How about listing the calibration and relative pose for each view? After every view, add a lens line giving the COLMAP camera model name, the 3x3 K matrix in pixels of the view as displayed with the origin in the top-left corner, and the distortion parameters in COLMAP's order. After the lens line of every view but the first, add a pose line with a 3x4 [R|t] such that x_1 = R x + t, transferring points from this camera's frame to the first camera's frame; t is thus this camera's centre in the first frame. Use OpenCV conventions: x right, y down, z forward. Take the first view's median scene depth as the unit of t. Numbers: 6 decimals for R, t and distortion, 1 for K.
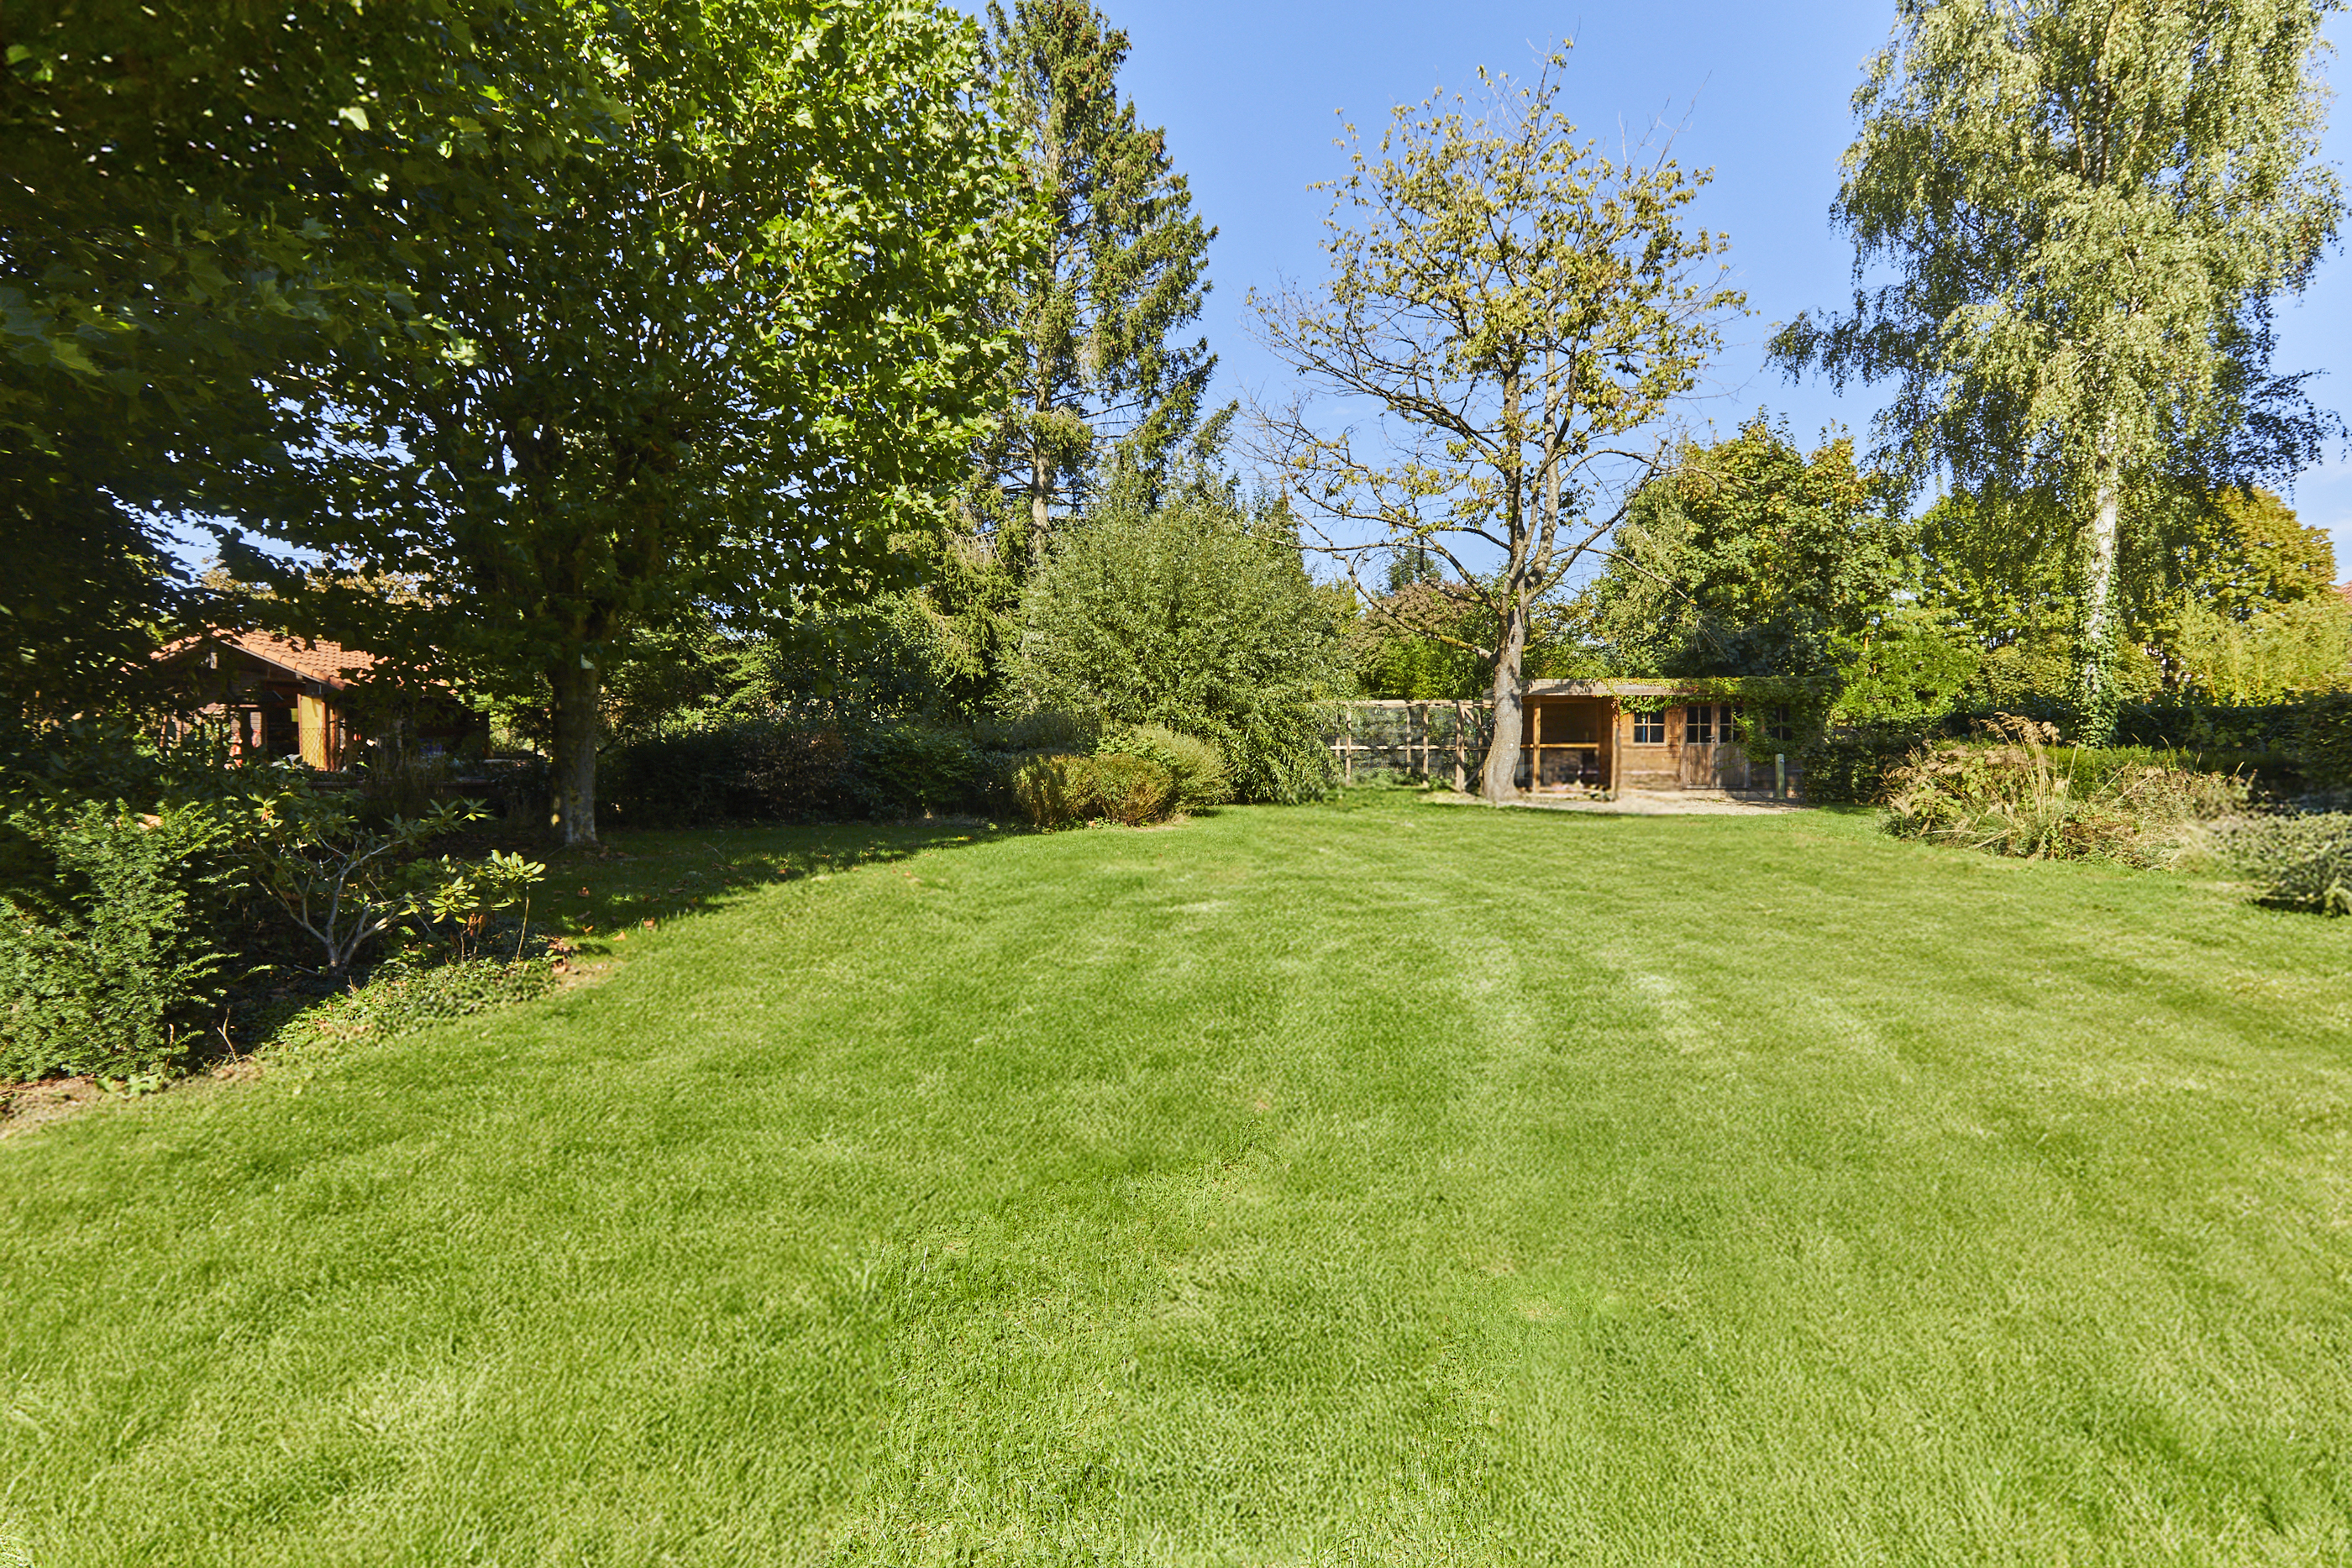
lens RADIAL K [[1102.6, 0, 1164.4], [0, 1102.6, 781.7], [0, 0, 1]] dist [0.000516, 0.001244]
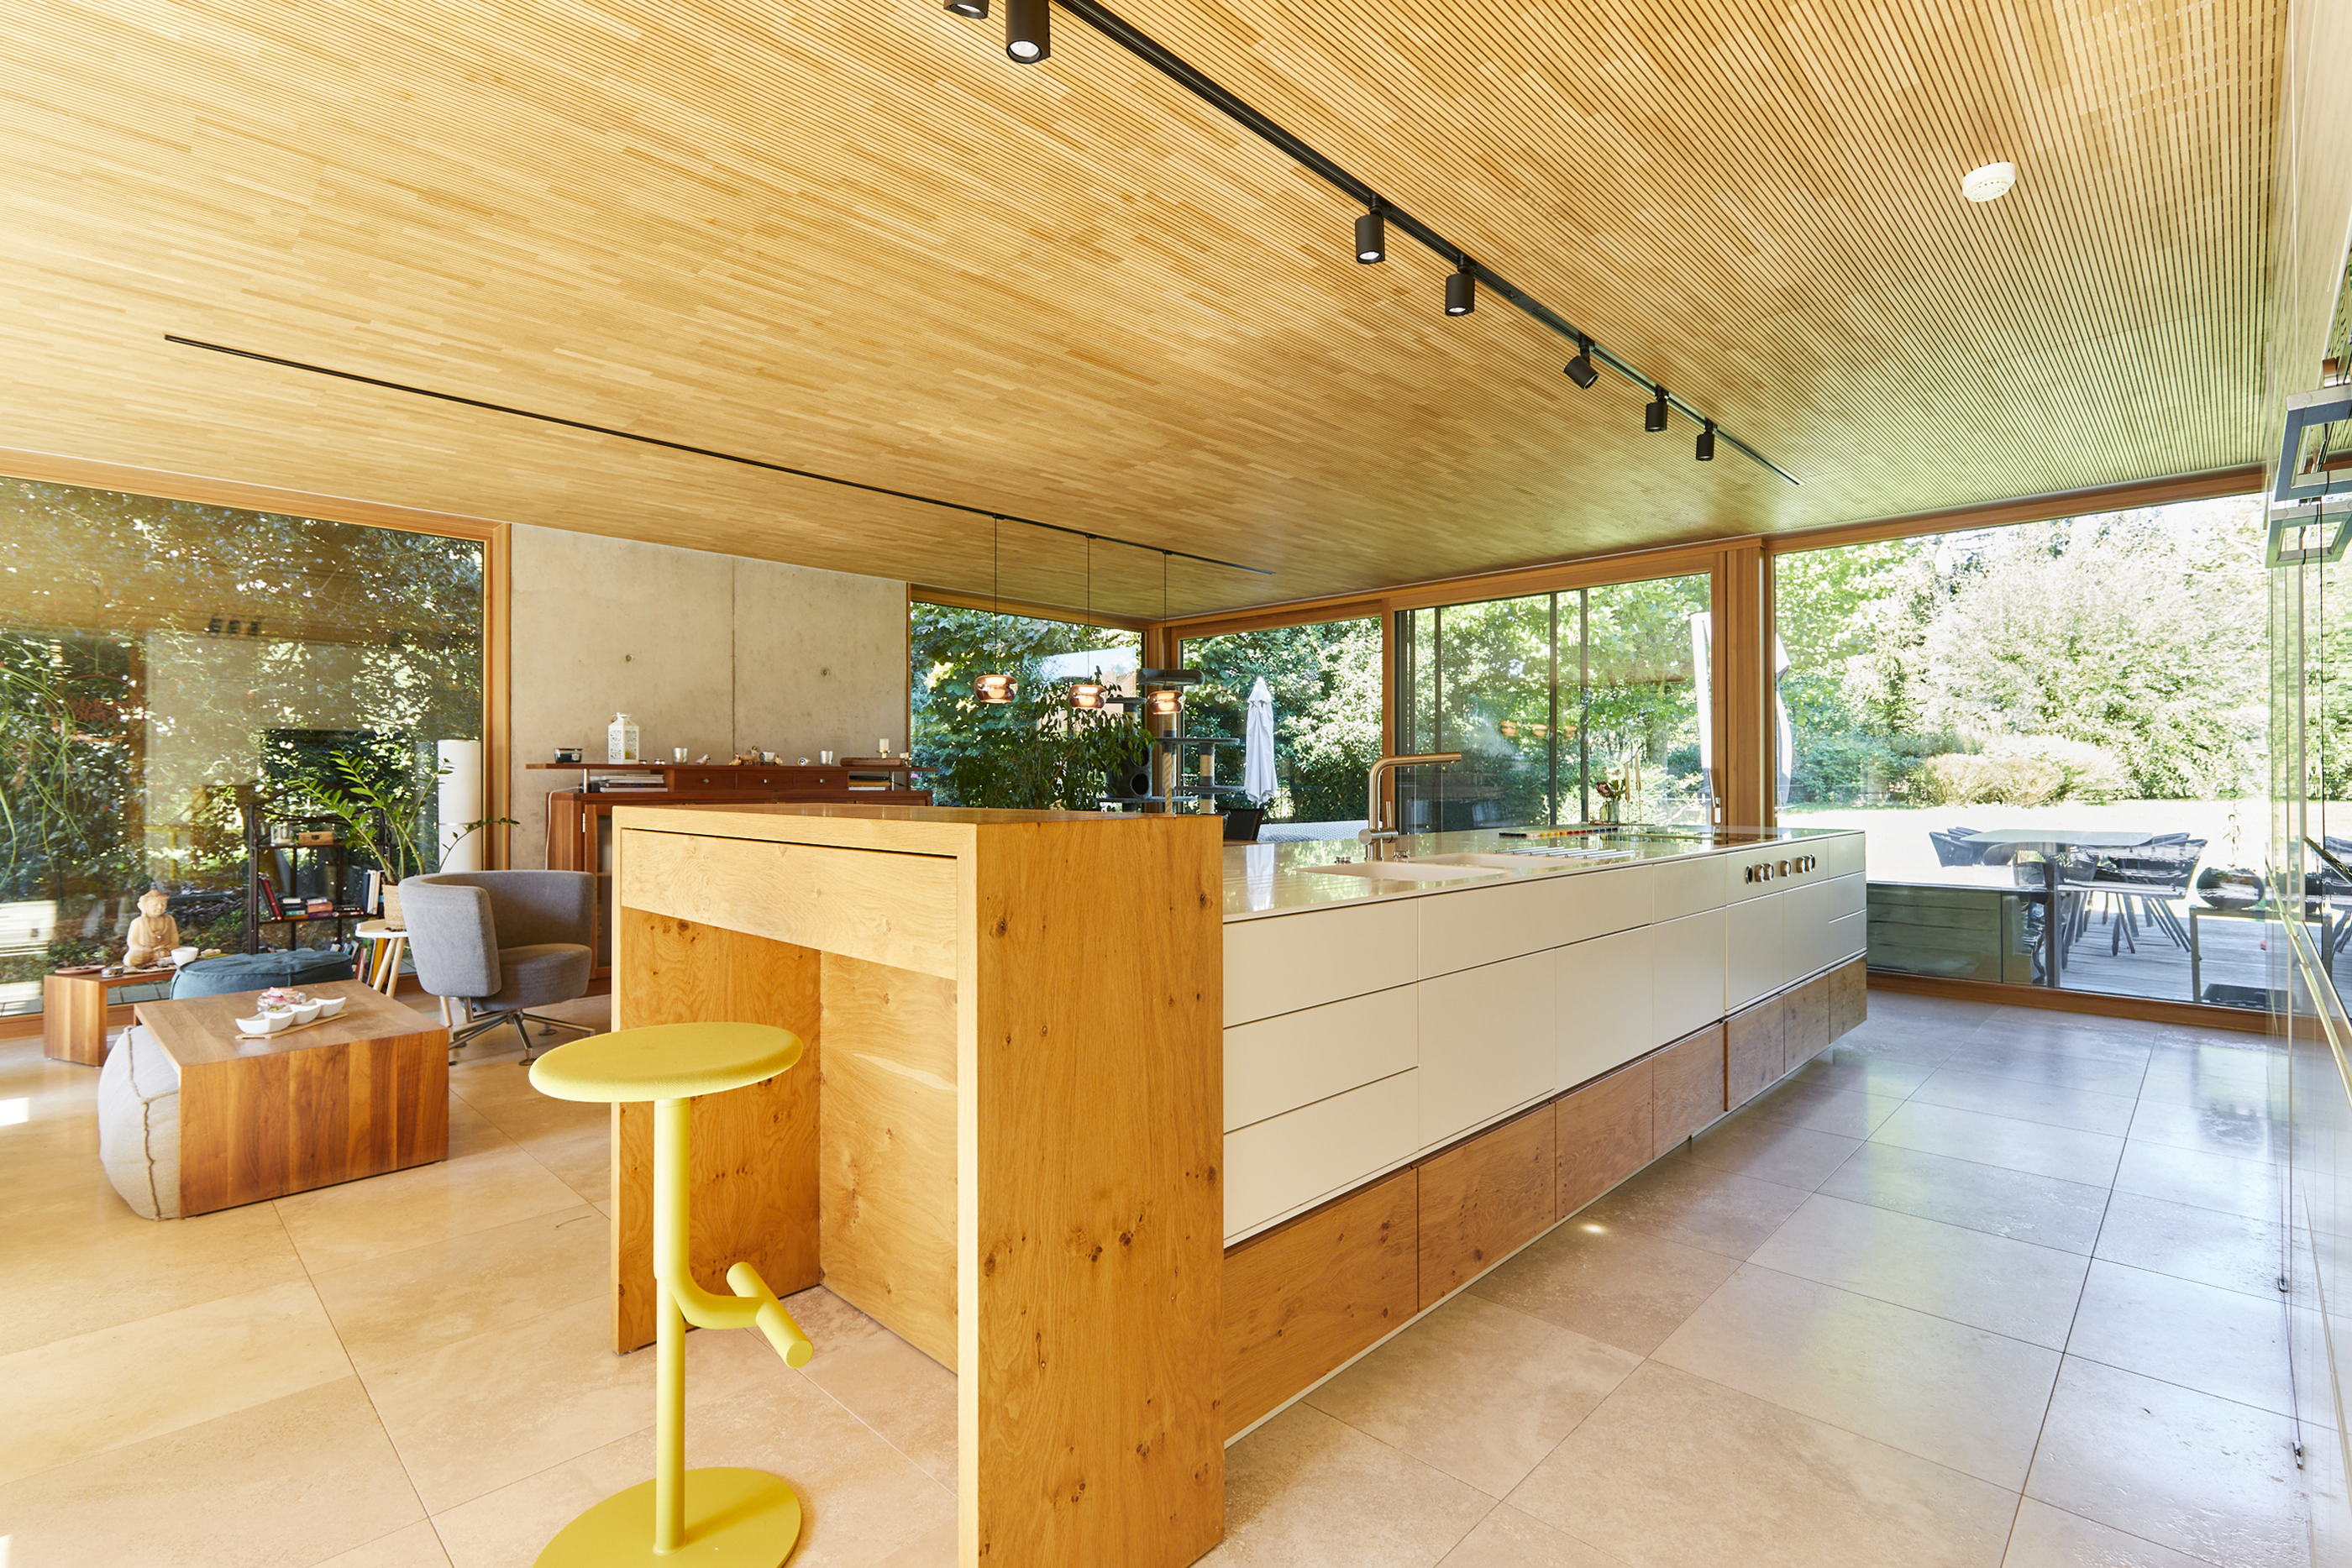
lens RADIAL K [[1102.6, 0, 1191.6], [0, 1102.6, 783.0], [0, 0, 1]] dist [0.000516, 0.001244]
pose [[0.758856, -0.003195, -0.651250, 0.063071], [-0.005561, 0.999920, -0.011386, 0.022996], [0.651234, 0.012262, 0.758778, -0.596955]]
